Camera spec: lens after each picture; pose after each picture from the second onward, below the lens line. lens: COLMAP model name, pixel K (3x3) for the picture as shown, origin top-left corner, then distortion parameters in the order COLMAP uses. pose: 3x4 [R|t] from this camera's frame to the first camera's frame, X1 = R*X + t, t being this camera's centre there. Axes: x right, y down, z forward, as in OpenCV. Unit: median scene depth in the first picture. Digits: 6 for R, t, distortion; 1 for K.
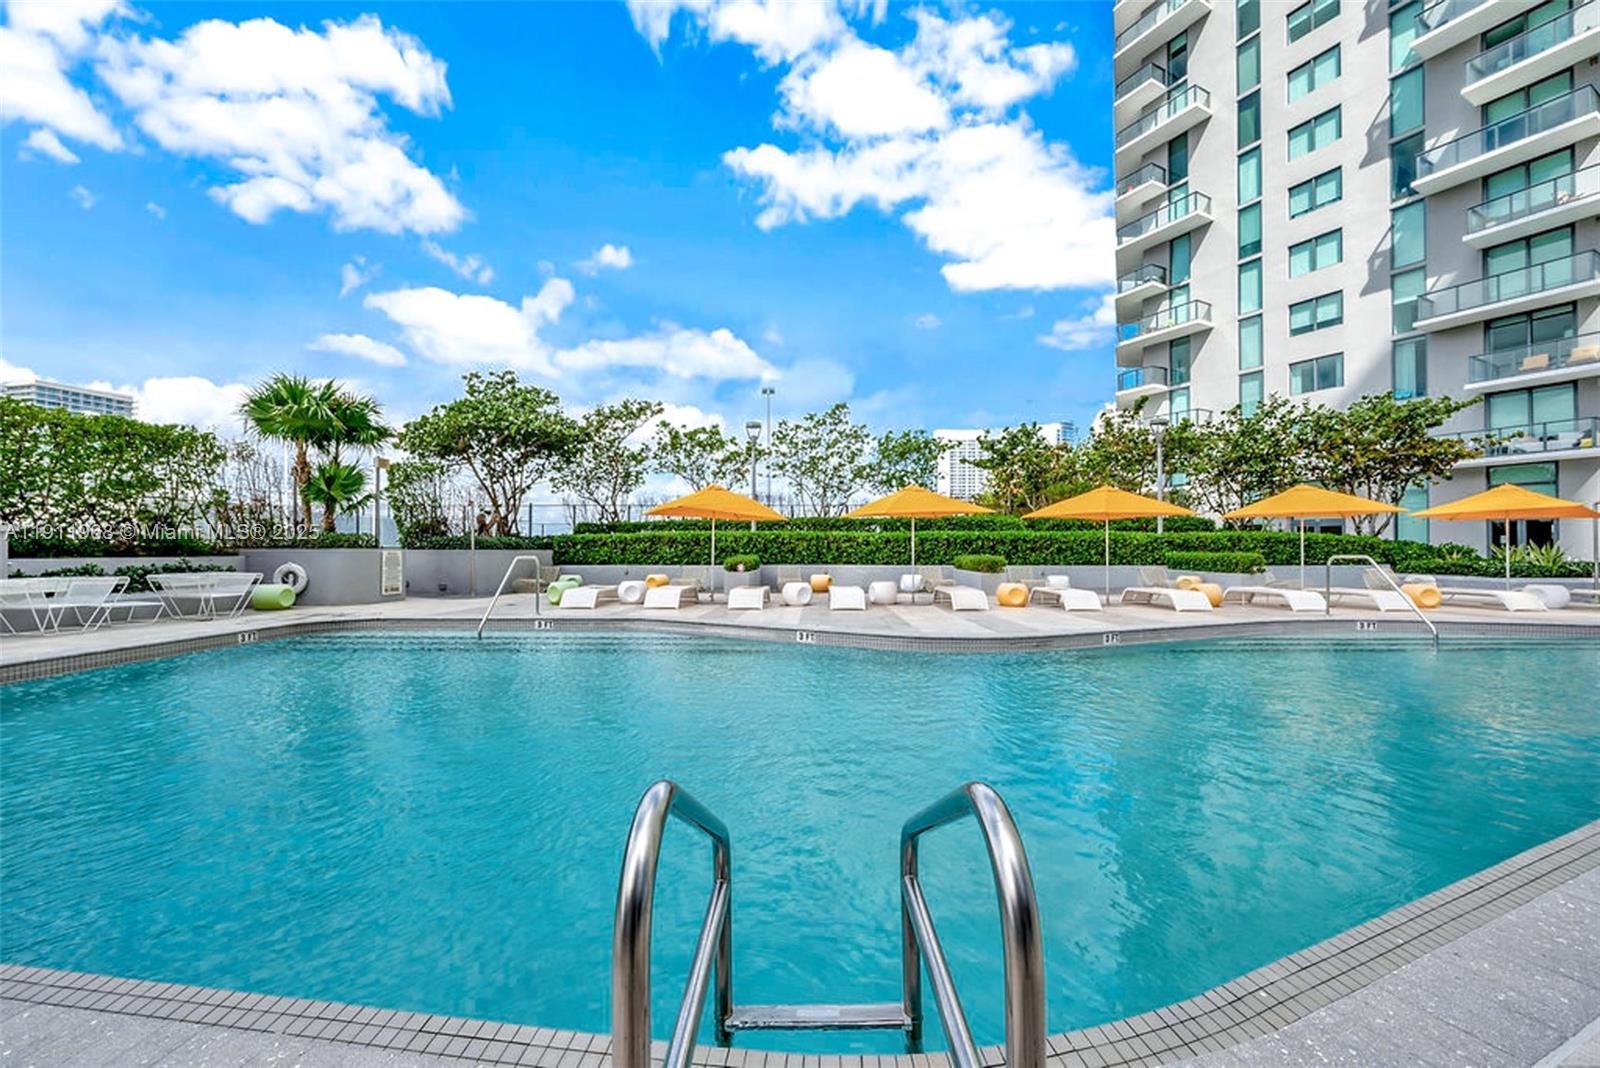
lens RADIAL K [[638.0, 0, 806.4], [0, 638.0, 541.7], [0, 0, 1]] dist [0.001181, -0.000455]
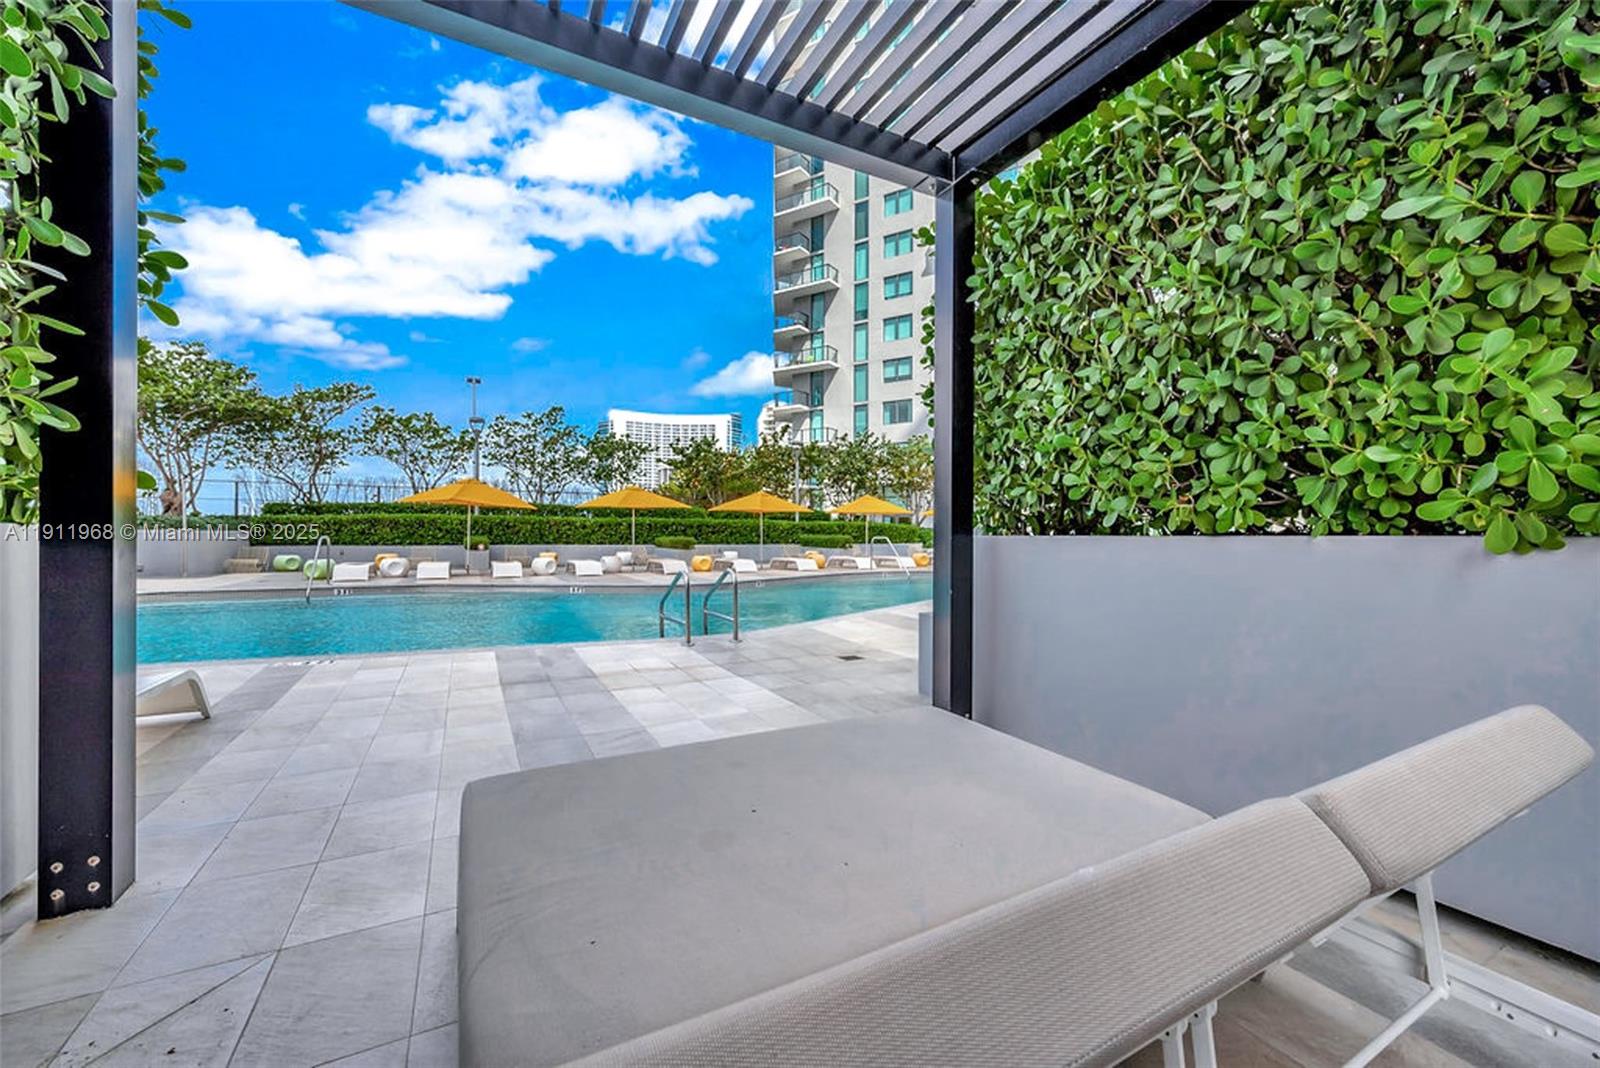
lens RADIAL K [[638.0, 0, 803.3], [0, 638.0, 533.3], [0, 0, 1]] dist [0.001181, -0.000455]
pose [[0.879490, 0.004720, 0.475895, -0.094900], [-0.011480, 0.999870, 0.011300, -0.003036], [-0.475780, -0.015401, 0.879430, -0.221639]]
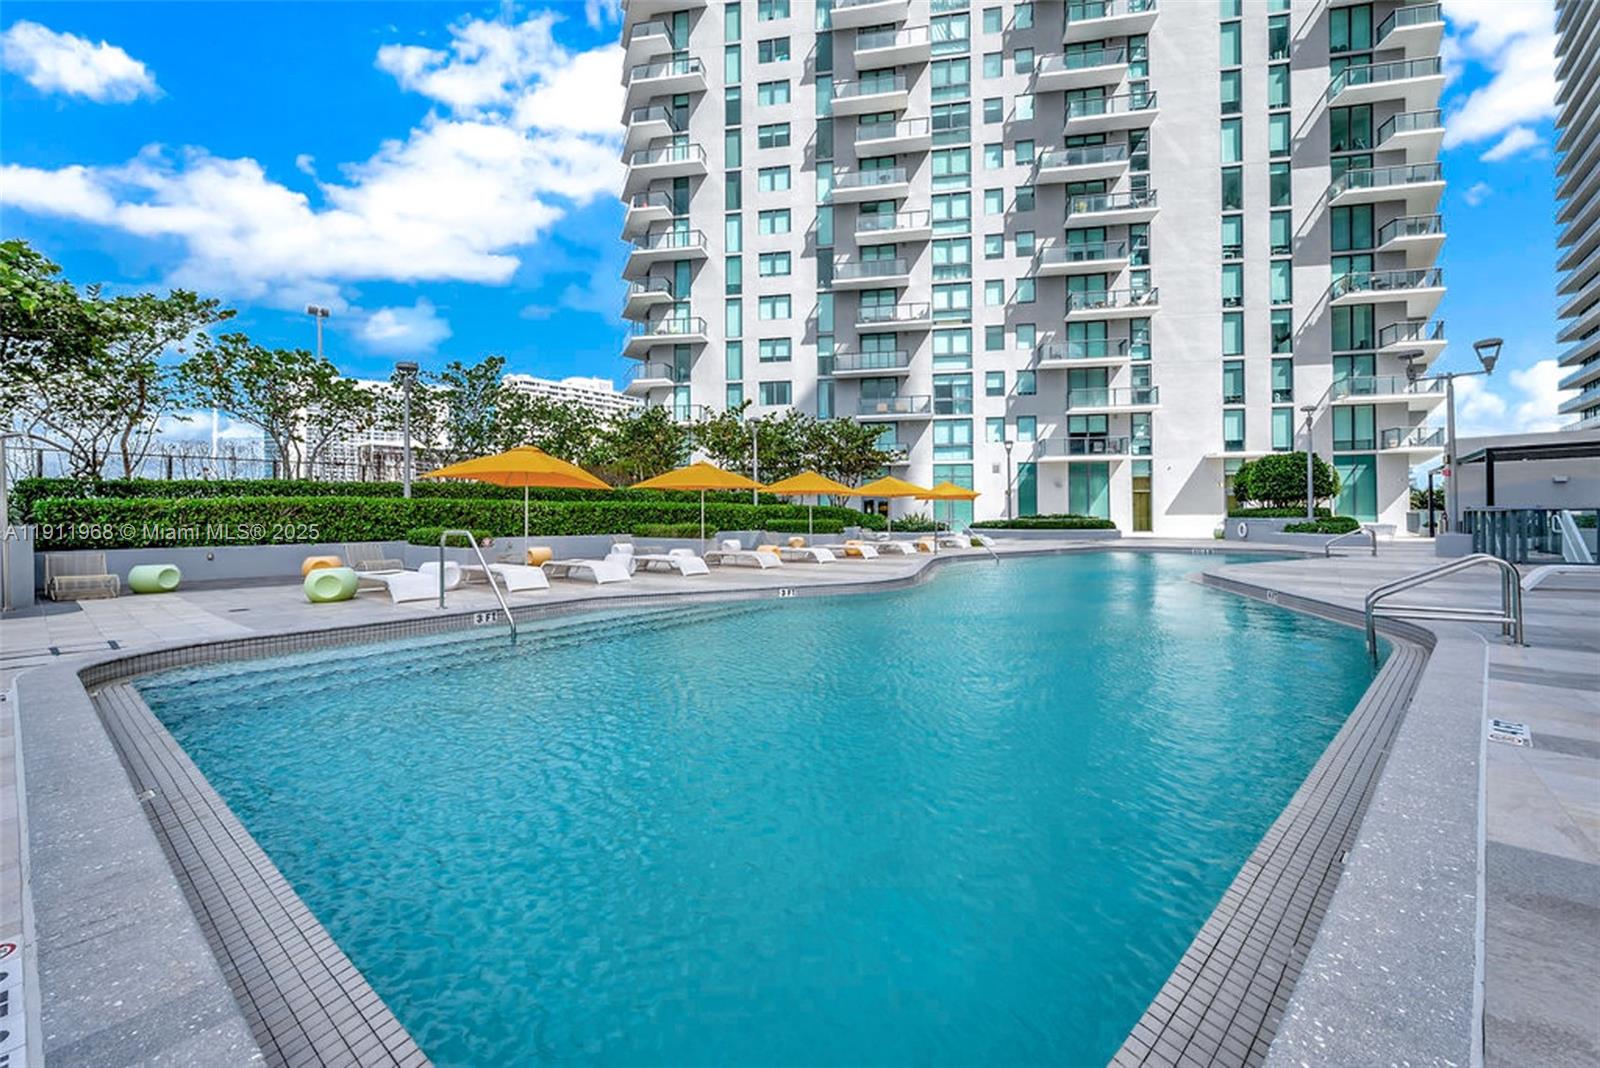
lens RADIAL K [[638.0, 0, 796.0], [0, 638.0, 511.2], [0, 0, 1]] dist [0.001181, -0.000455]
pose [[0.633436, 0.003172, 0.773788, -0.335409], [-0.003173, 0.999994, -0.001502, -0.000308], [-0.773788, -0.001504, 0.633442, 0.097193]]
